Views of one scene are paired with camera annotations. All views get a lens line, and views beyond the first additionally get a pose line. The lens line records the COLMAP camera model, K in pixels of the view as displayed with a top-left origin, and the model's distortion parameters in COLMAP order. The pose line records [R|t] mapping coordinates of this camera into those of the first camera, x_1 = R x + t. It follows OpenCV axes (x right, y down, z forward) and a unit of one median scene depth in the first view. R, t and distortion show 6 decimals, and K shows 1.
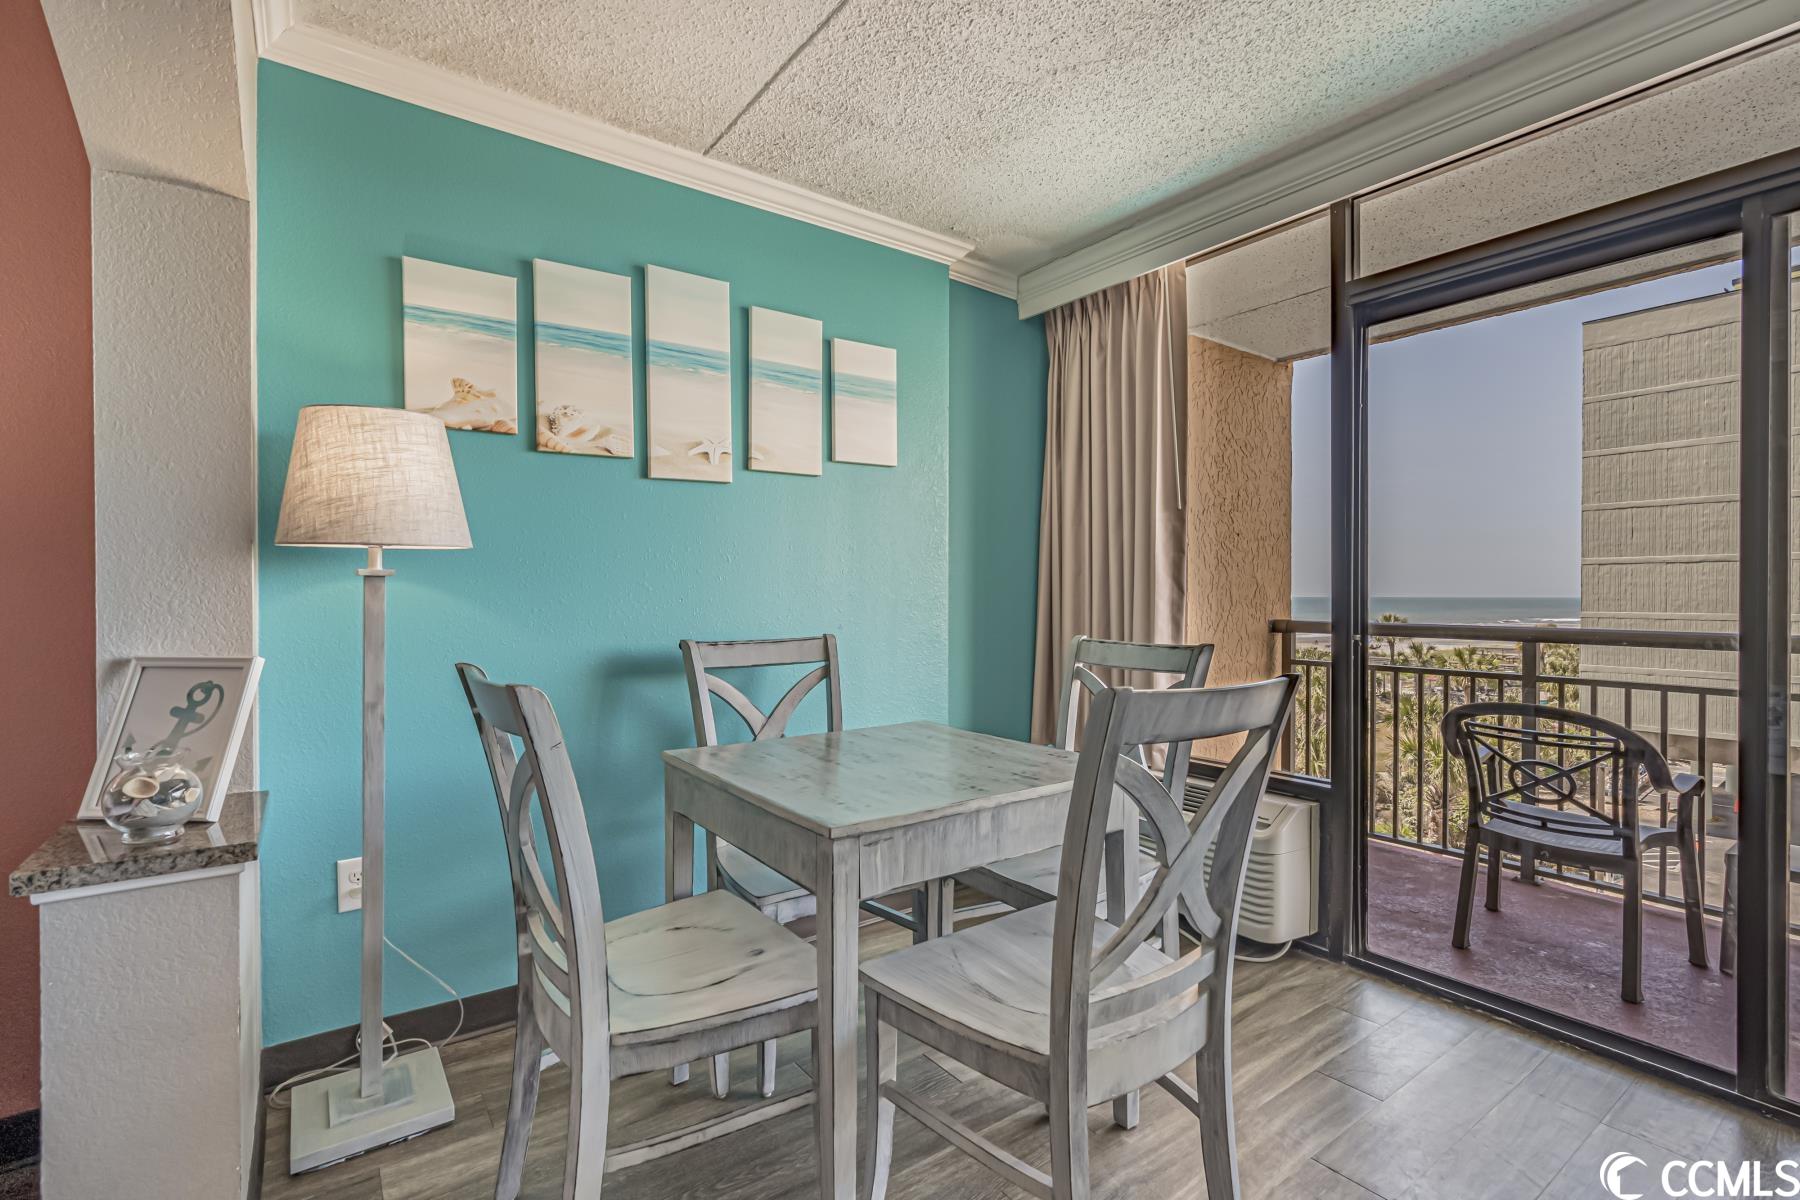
lens RADIAL K [[815.6, 0, 901.7], [0, 815.6, 600.9], [0, 0, 1]] dist [-0.016045, 0.006997]
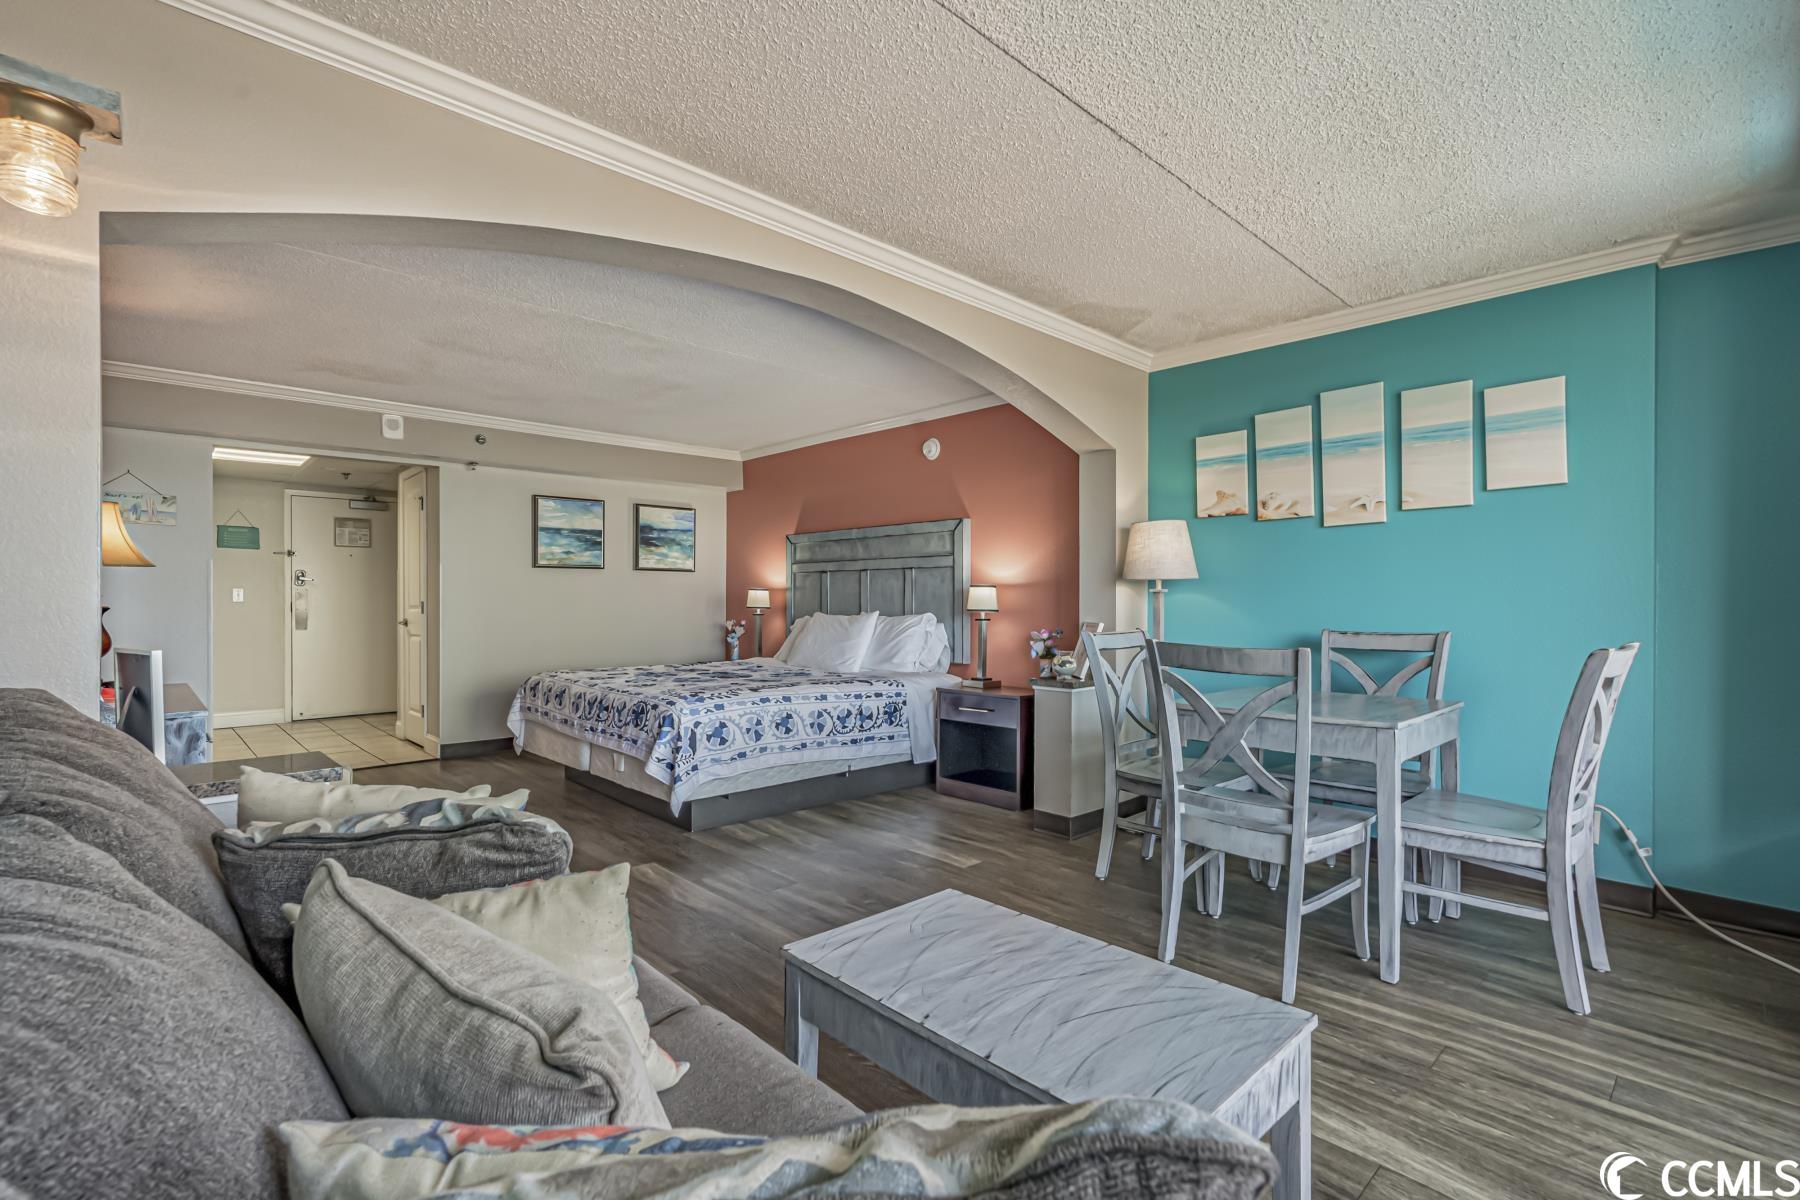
lens RADIAL K [[815.6, 0, 909.5], [0, 815.6, 599.8], [0, 0, 1]] dist [-0.016045, 0.006997]
pose [[0.139893, -0.001041, -0.990166, 0.940716], [-0.009851, 0.999948, -0.002443, 0.001461], [0.990118, 0.010096, 0.139875, -0.012878]]
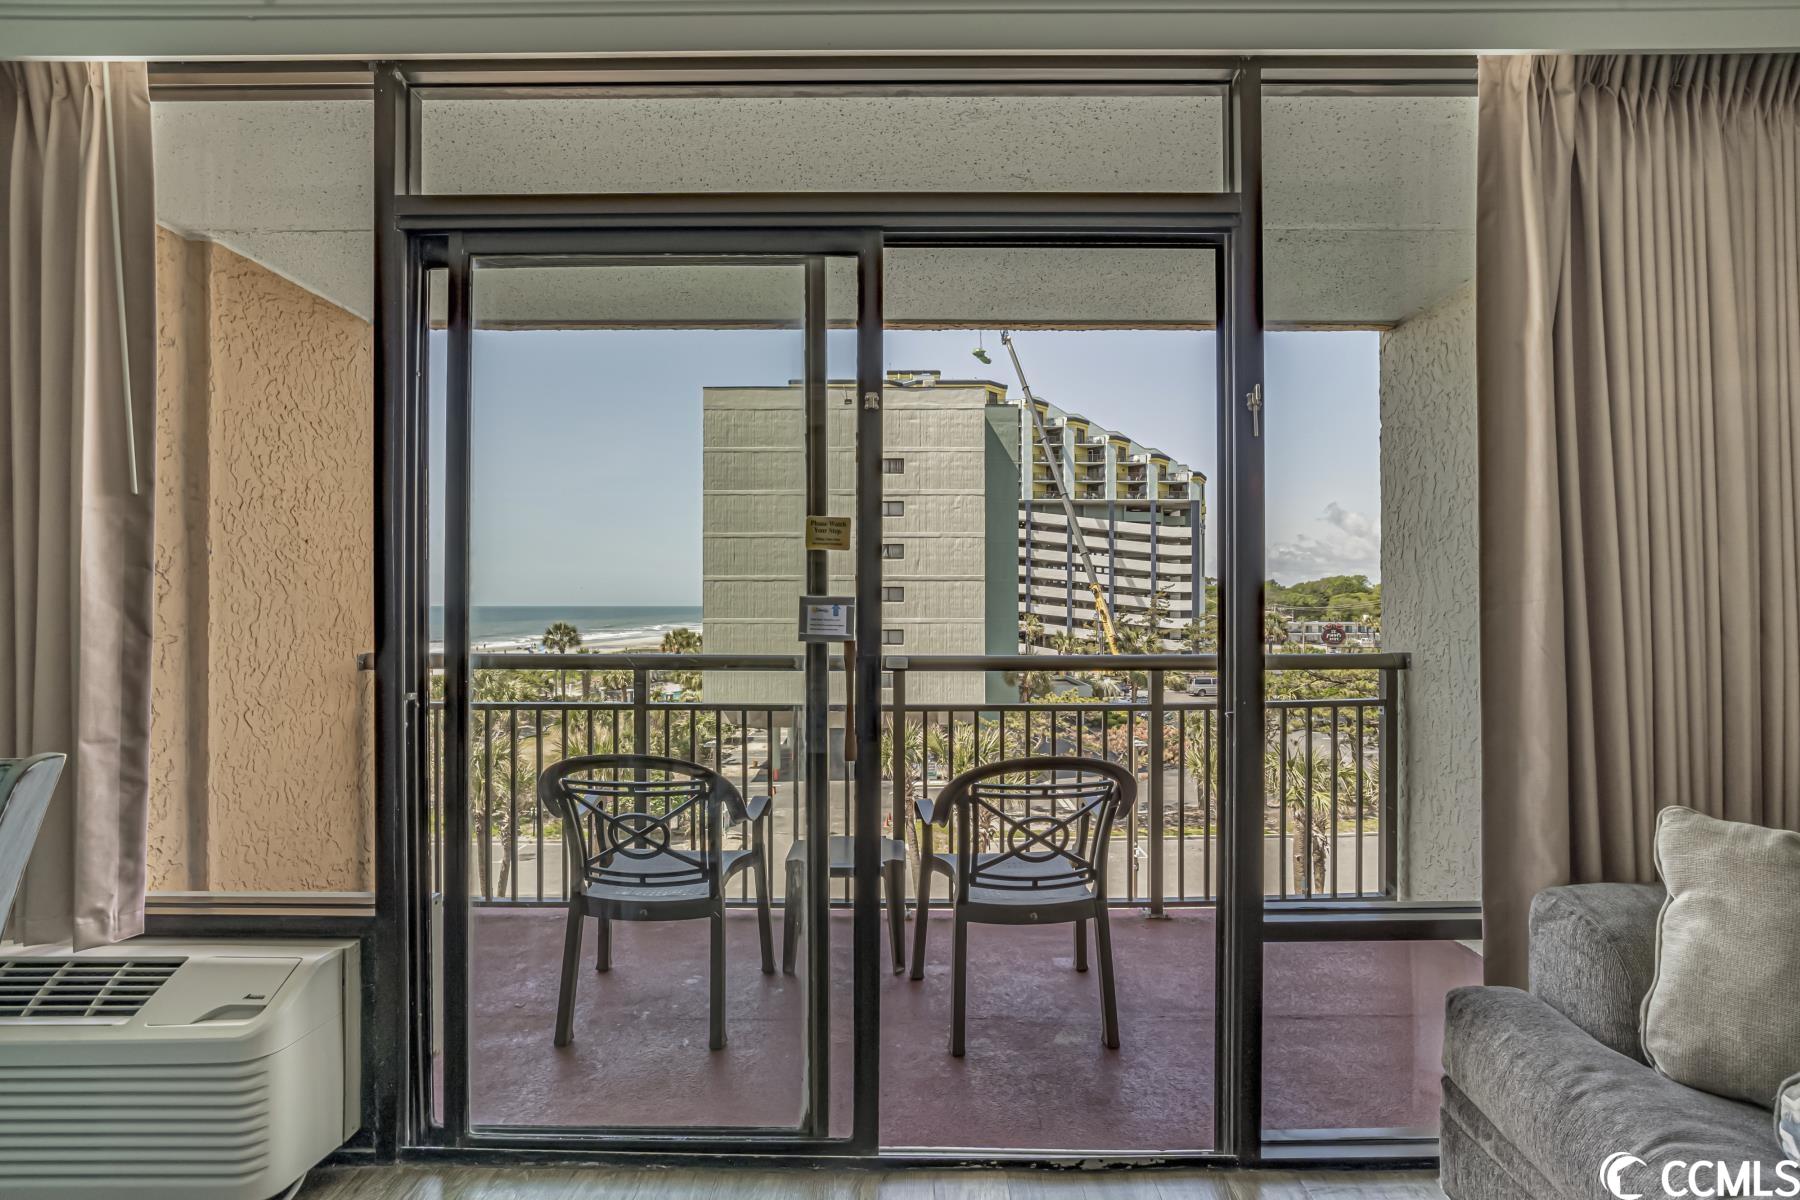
lens RADIAL K [[815.6, 0, 902.9], [0, 815.6, 603.8], [0, 0, 1]] dist [-0.016045, 0.006997]
pose [[0.592084, -0.000615, 0.805876, 0.216034], [0.007331, 0.999962, -0.004622, -0.027032], [-0.805843, 0.008645, 0.592067, 0.205968]]
